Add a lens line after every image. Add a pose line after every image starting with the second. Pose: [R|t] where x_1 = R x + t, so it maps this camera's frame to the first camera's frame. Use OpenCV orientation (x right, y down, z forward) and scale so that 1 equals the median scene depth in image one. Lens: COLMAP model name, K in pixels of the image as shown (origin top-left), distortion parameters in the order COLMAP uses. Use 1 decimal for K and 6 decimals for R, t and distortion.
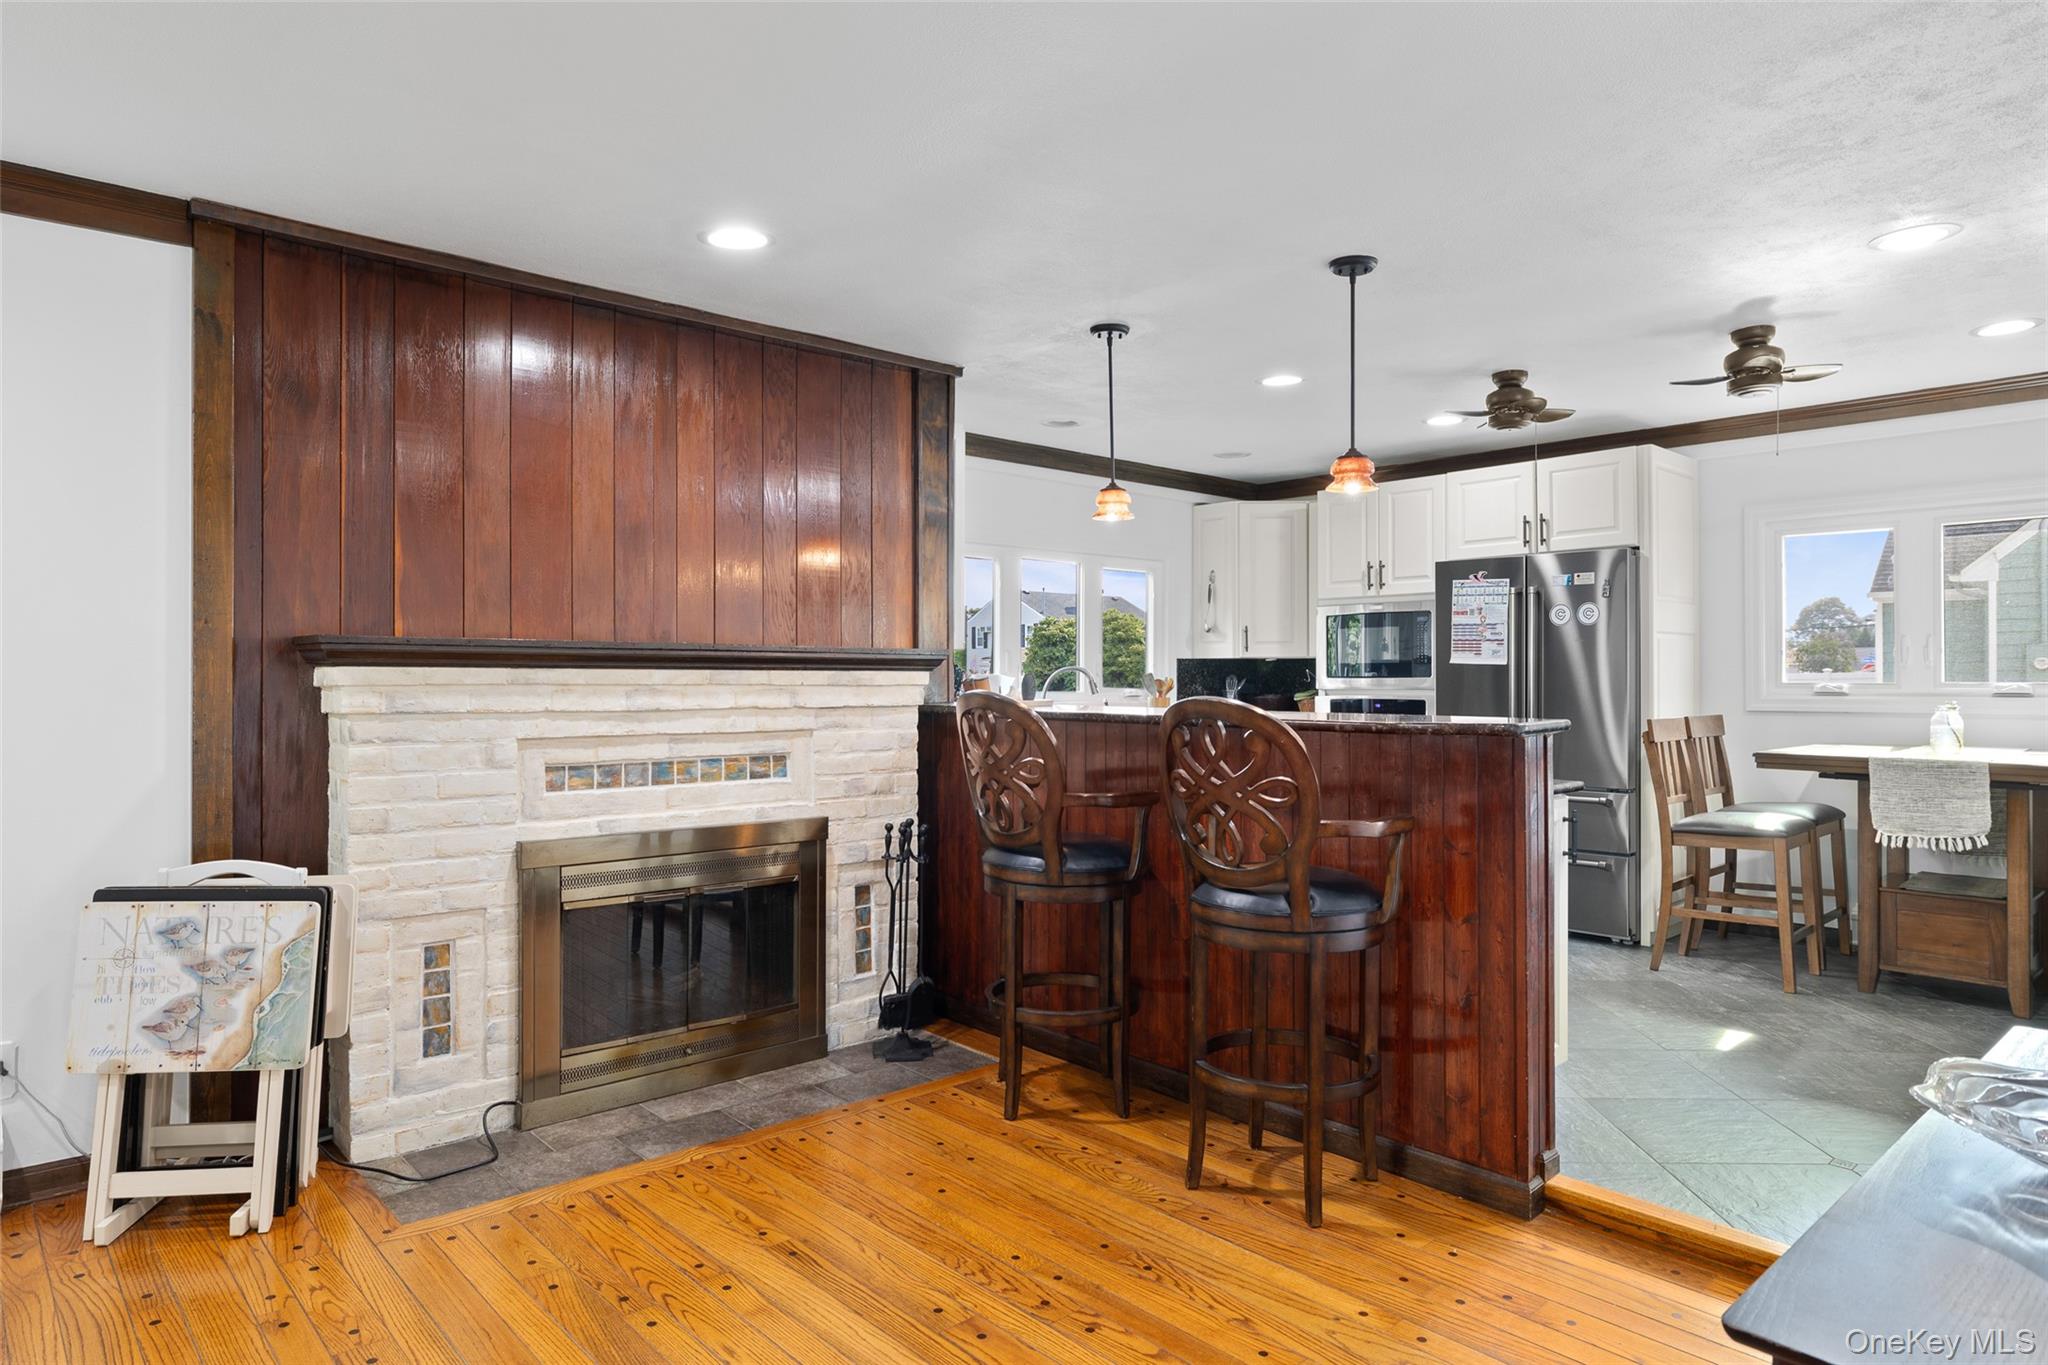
lens RADIAL K [[1206.0, 0, 1022.0], [0, 1206.0, 674.4], [0, 0, 1]] dist [-0.005454, -0.000809]
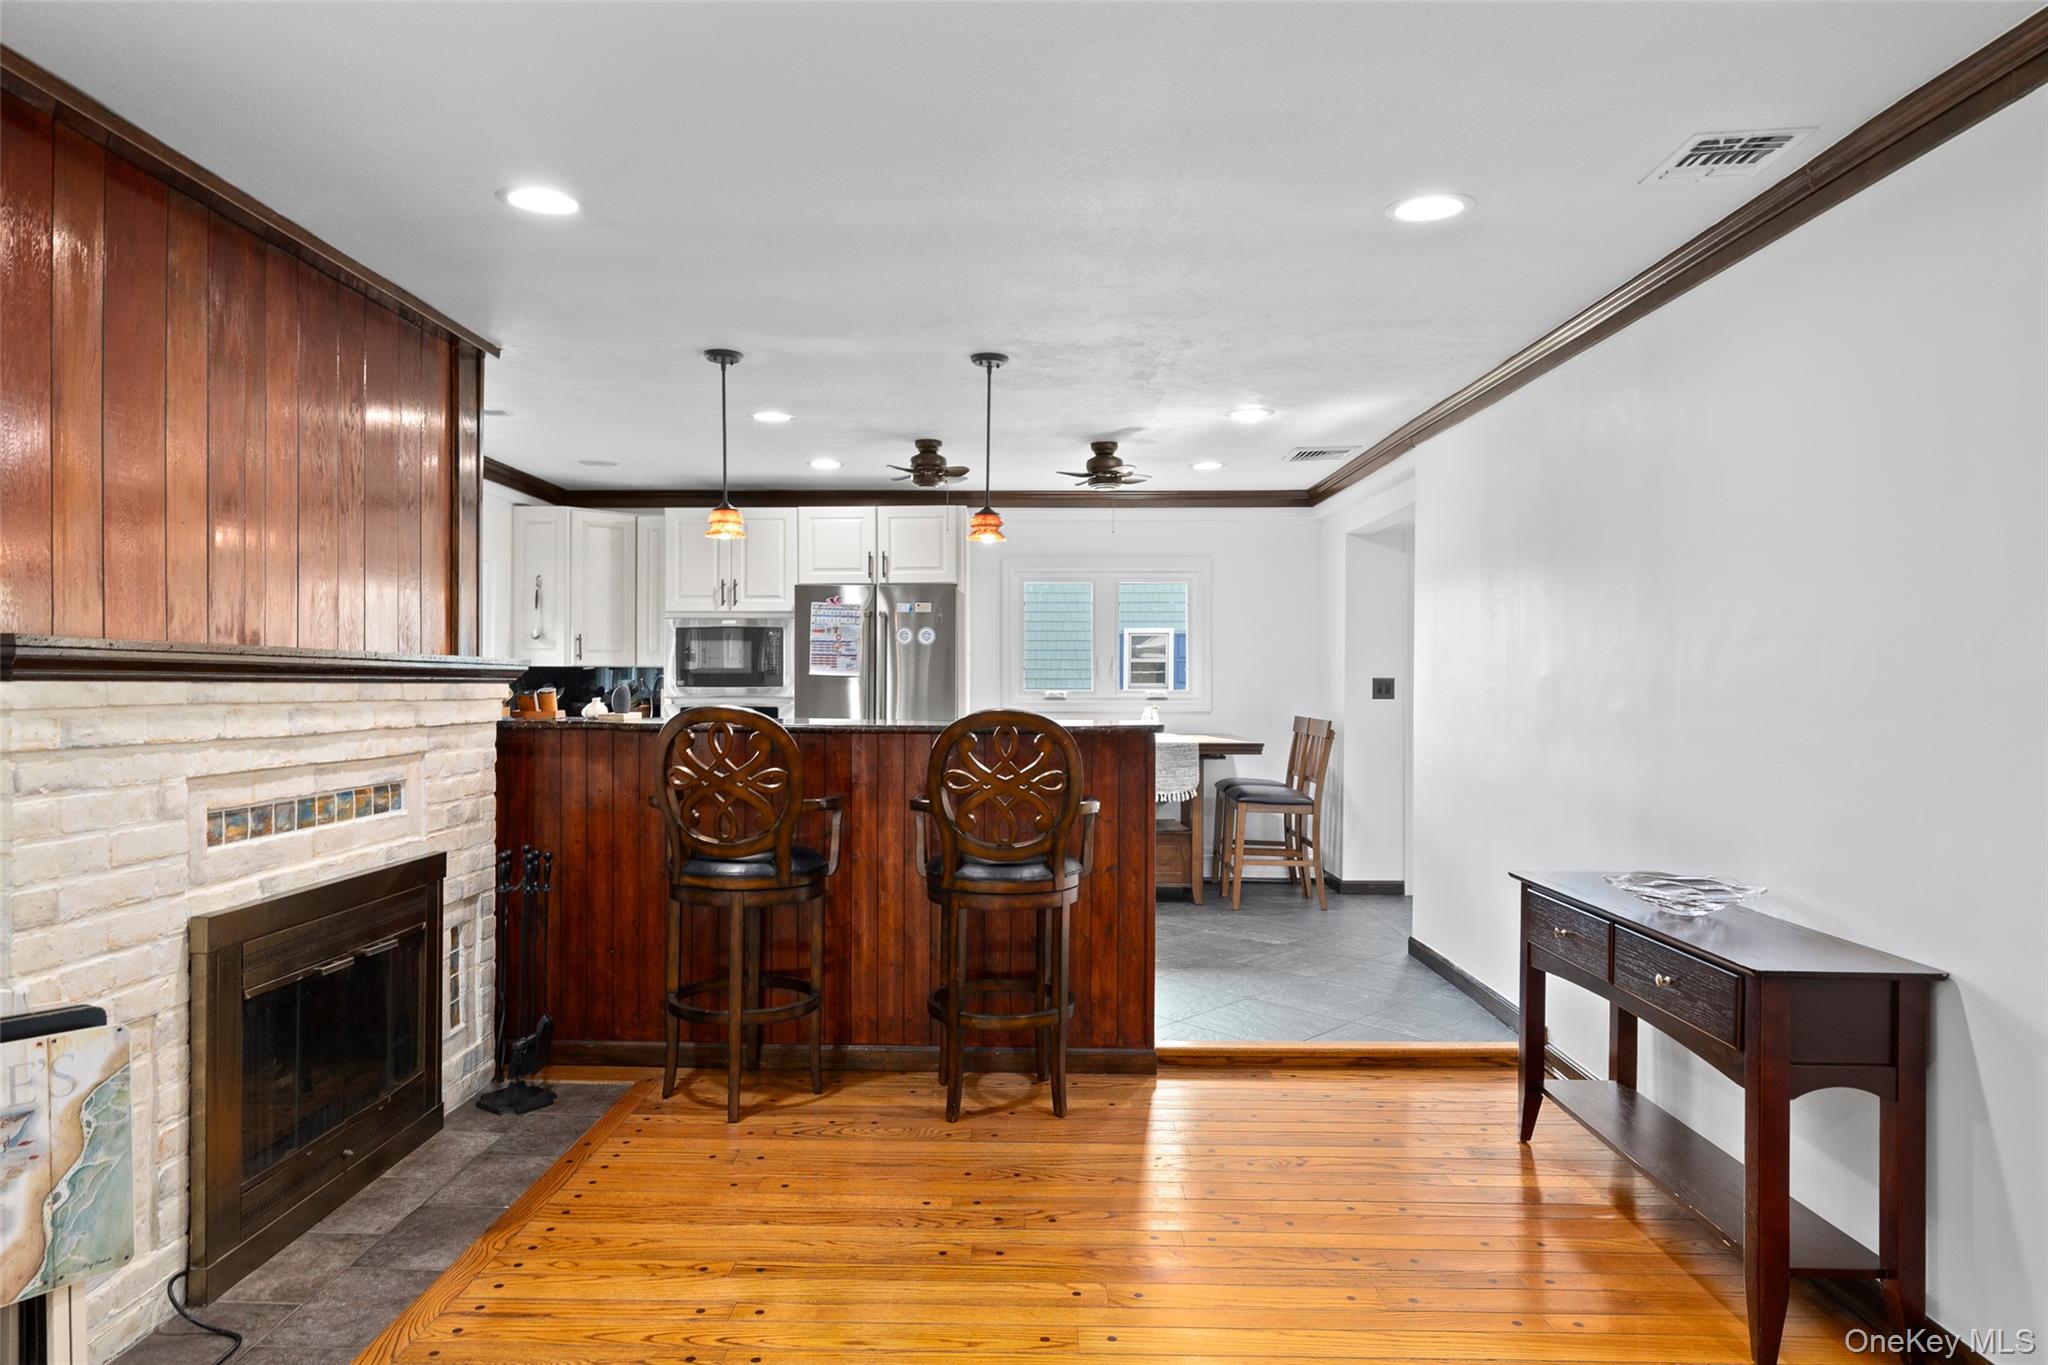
lens RADIAL K [[1207.3, 0, 1024.0], [0, 1207.3, 682.5], [0, 0, 1]] dist [-0.001861, -0.001108]
pose [[0.679311, 0.001765, 0.733848, -0.597263], [-0.004998, 0.999985, 0.002222, -0.008774], [-0.733833, -0.005177, 0.679310, 0.121474]]
